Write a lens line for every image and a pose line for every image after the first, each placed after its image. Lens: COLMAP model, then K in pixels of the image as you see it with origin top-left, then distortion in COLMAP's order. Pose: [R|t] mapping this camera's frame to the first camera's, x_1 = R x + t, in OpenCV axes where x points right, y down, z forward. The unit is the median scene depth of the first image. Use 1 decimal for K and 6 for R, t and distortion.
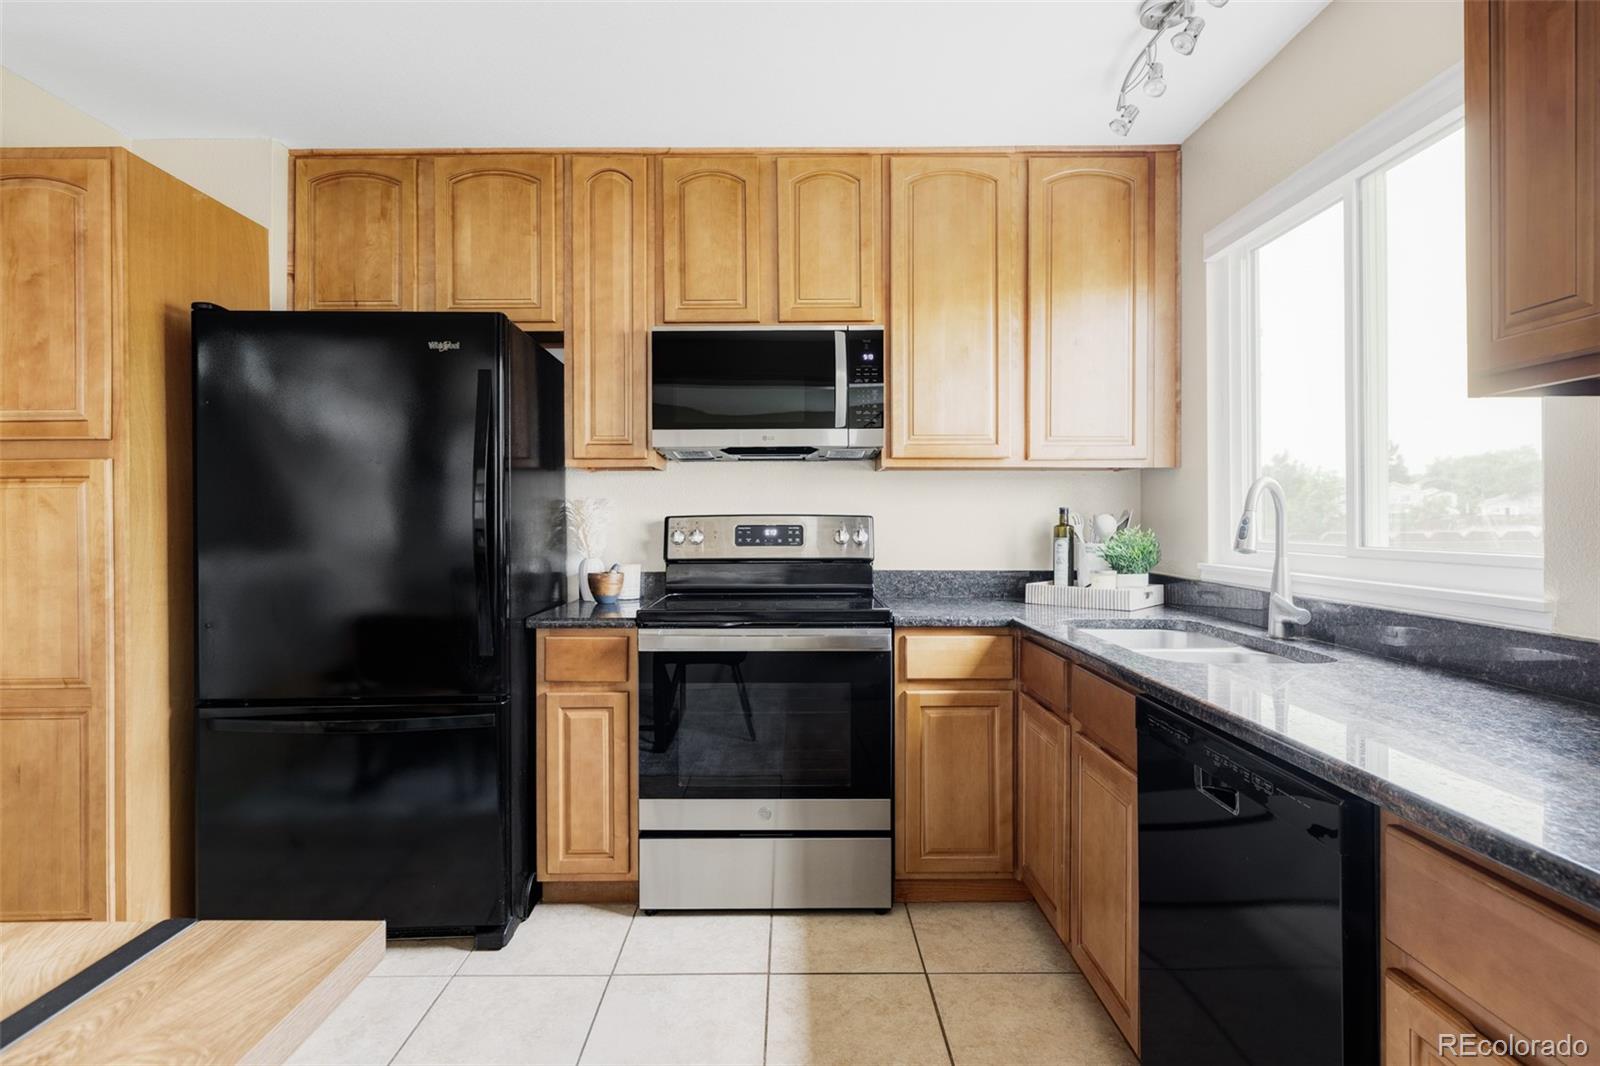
lens RADIAL K [[847.1, 0, 807.7], [0, 847.1, 518.7], [0, 0, 1]] dist [0.000914, 0.000070]
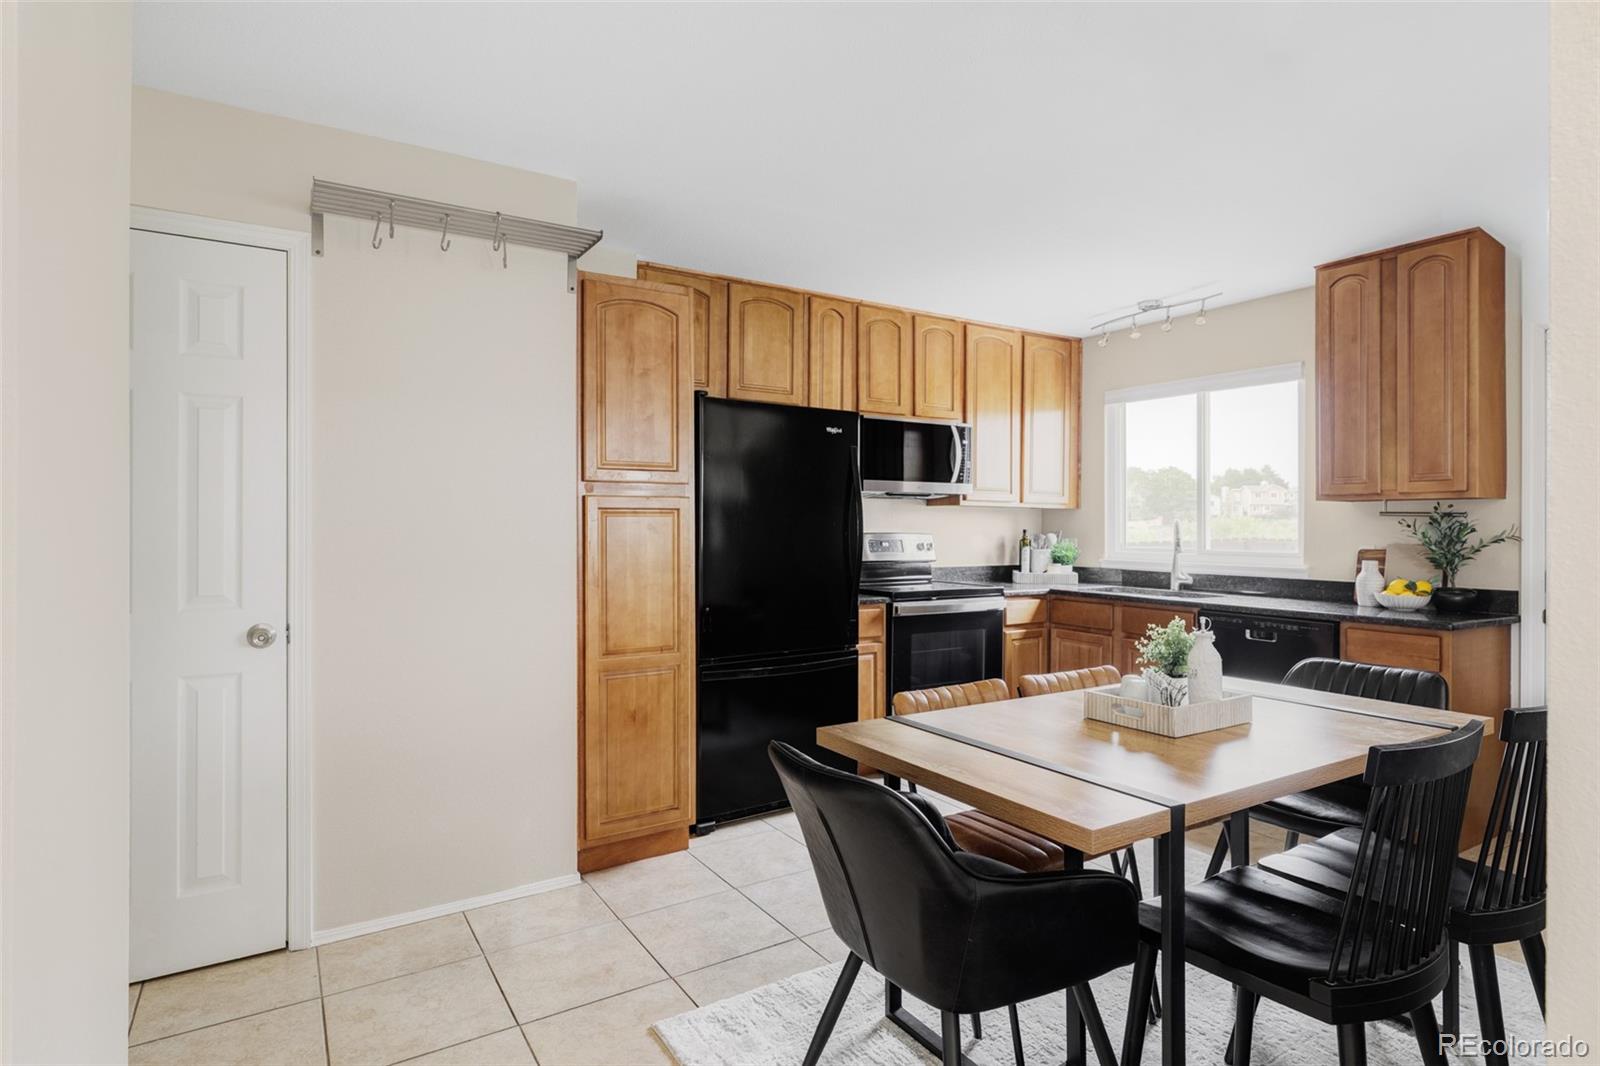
lens RADIAL K [[849.2, 0, 800.8], [0, 849.2, 521.9], [0, 0, 1]] dist [-0.000998, 0.000001]
pose [[0.849426, 0.009959, 0.527613, -1.098240], [-0.008023, 0.999950, -0.005958, -0.015429], [-0.527646, 0.000828, 0.849464, -0.282525]]
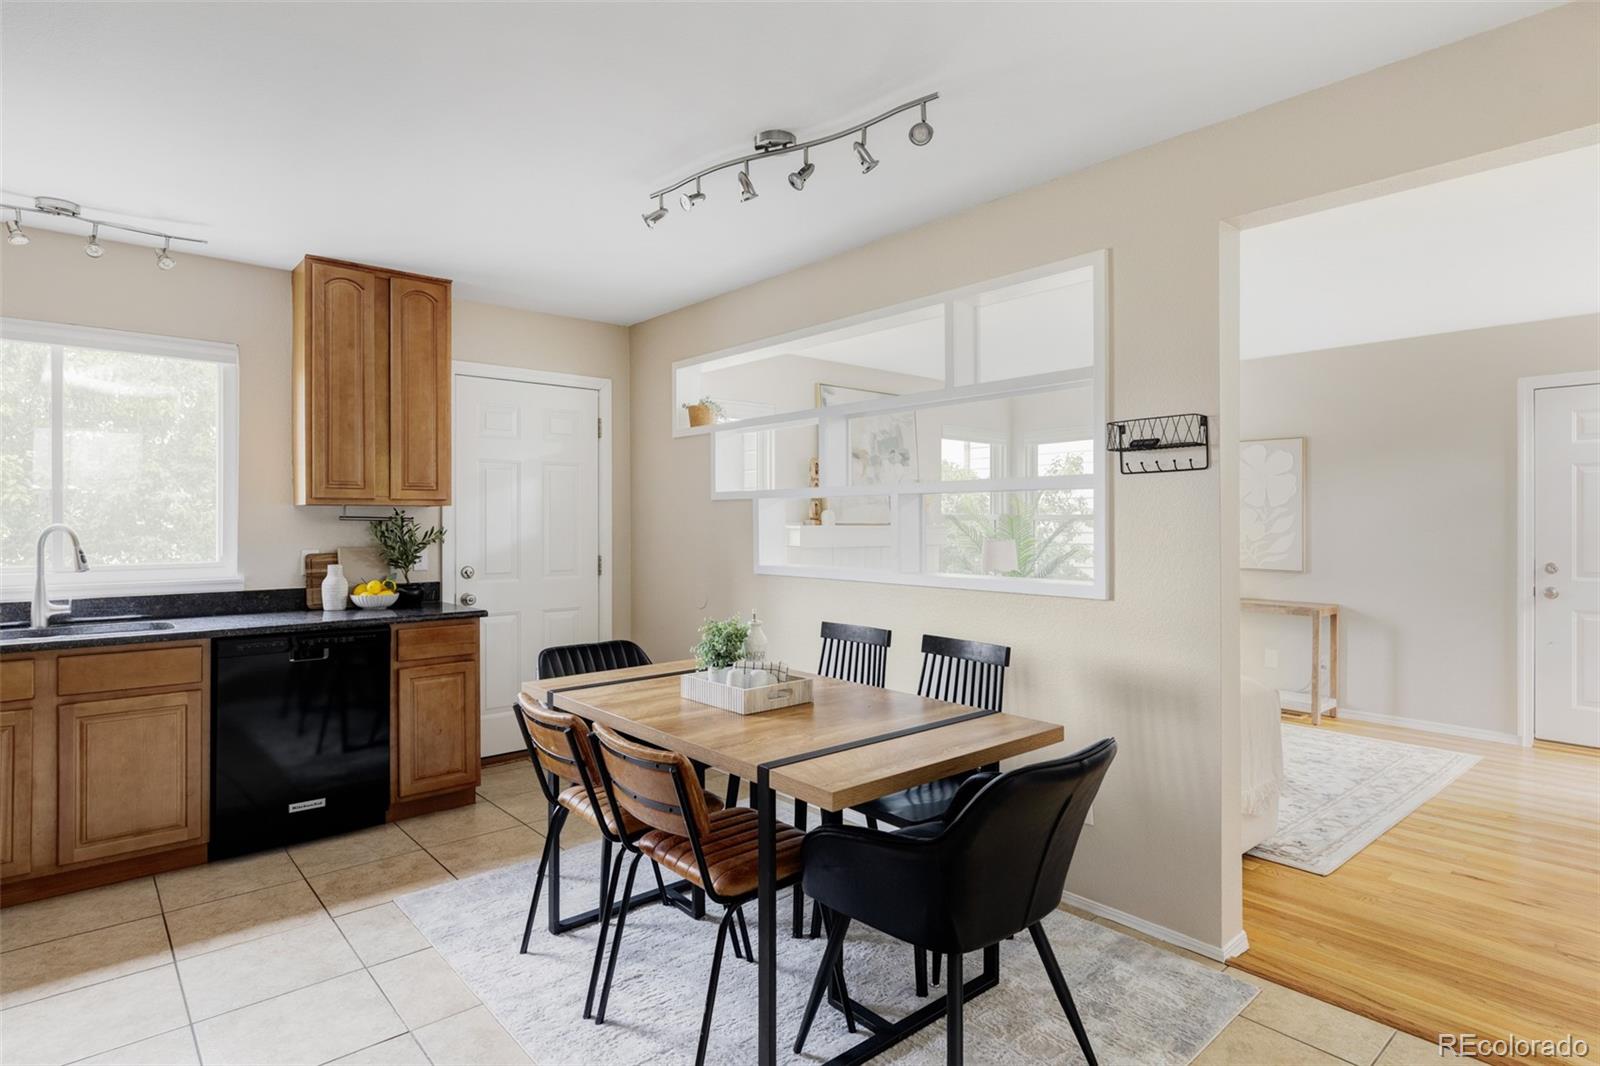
lens RADIAL K [[847.1, 0, 807.7], [0, 847.1, 518.7], [0, 0, 1]] dist [0.000914, 0.000070]
pose [[-0.656388, 0.009349, 0.754365, -1.135342], [0.005924, 0.999956, -0.007238, -0.028854], [-0.754400, -0.000282, -0.656415, 0.720710]]
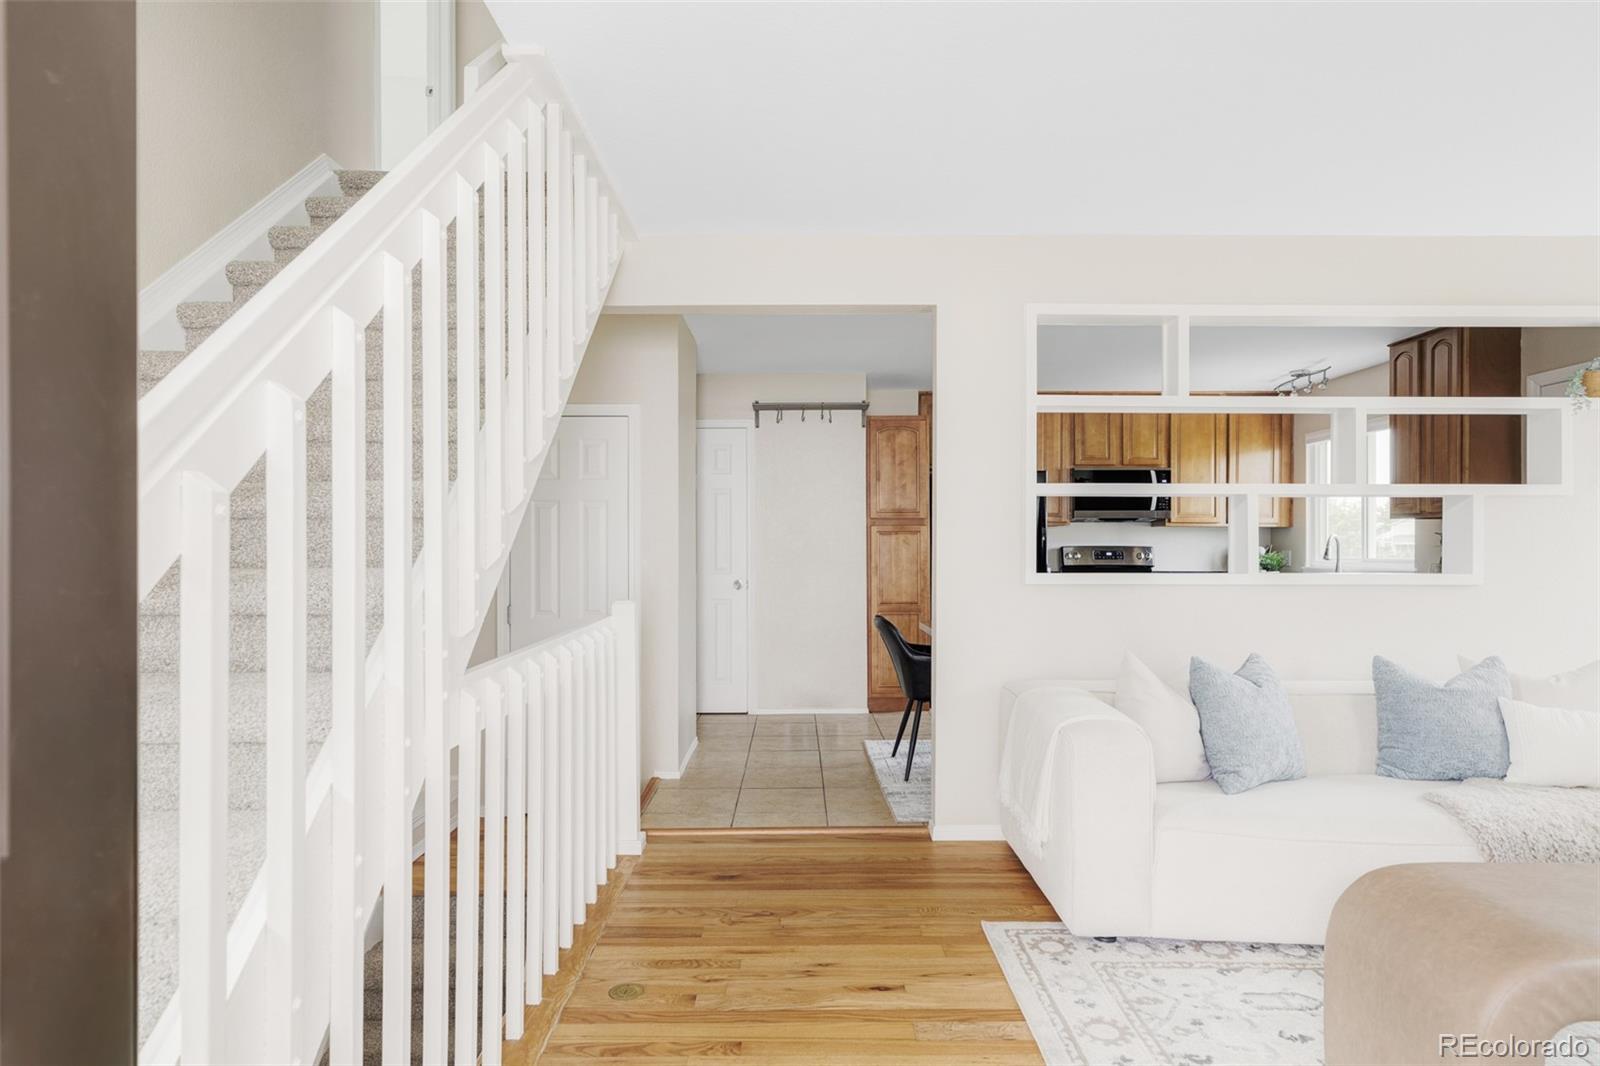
lens RADIAL K [[884.6, 0, 798.9], [0, 884.6, 555.8], [0, 0, 1]] dist [0.003490, 0.000836]
pose [[0.999989, 0.004763, 0.000406, -0.952282], [-0.004766, 0.999956, 0.008039, 0.006492], [-0.000368, -0.008041, 0.999968, -1.496565]]
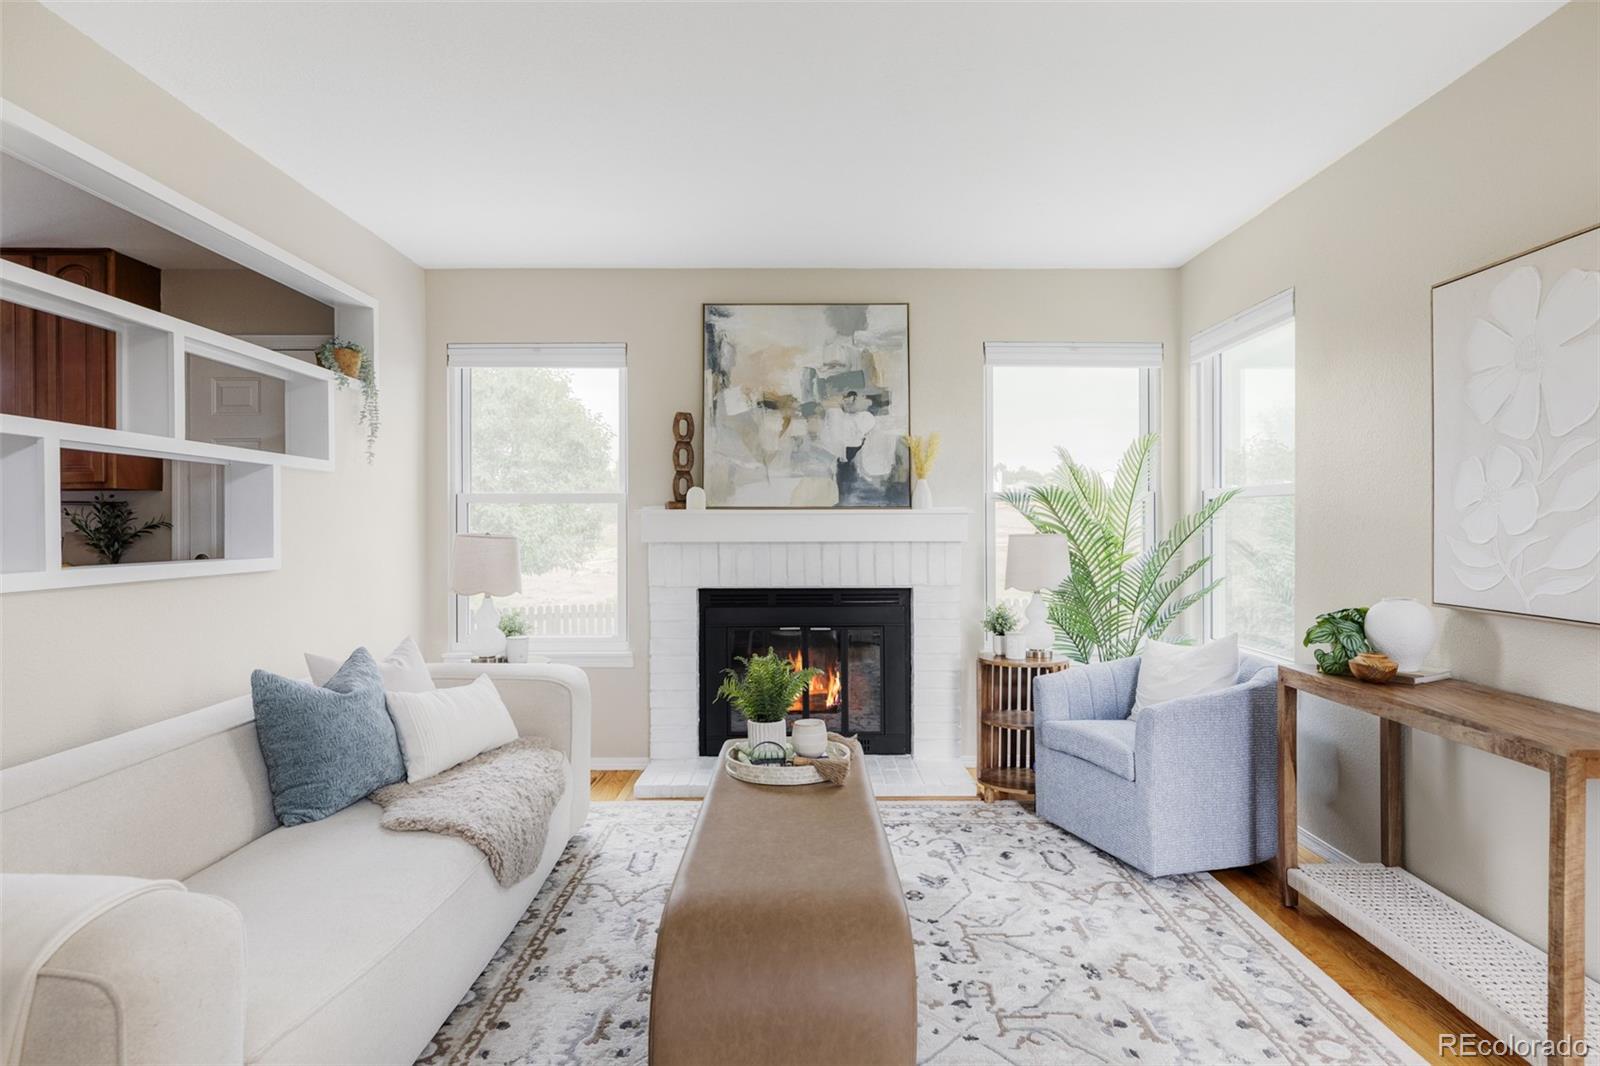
lens RADIAL K [[866.1, 0, 800.0], [0, 866.1, 533.0], [0, 0, 1]] dist [0.001919, 0.000491]
pose [[-0.001598, -0.003540, 0.999992, -1.048398], [0.005558, 0.999978, 0.003548, 0.007975], [-0.999983, 0.005564, -0.001578, -0.866754]]
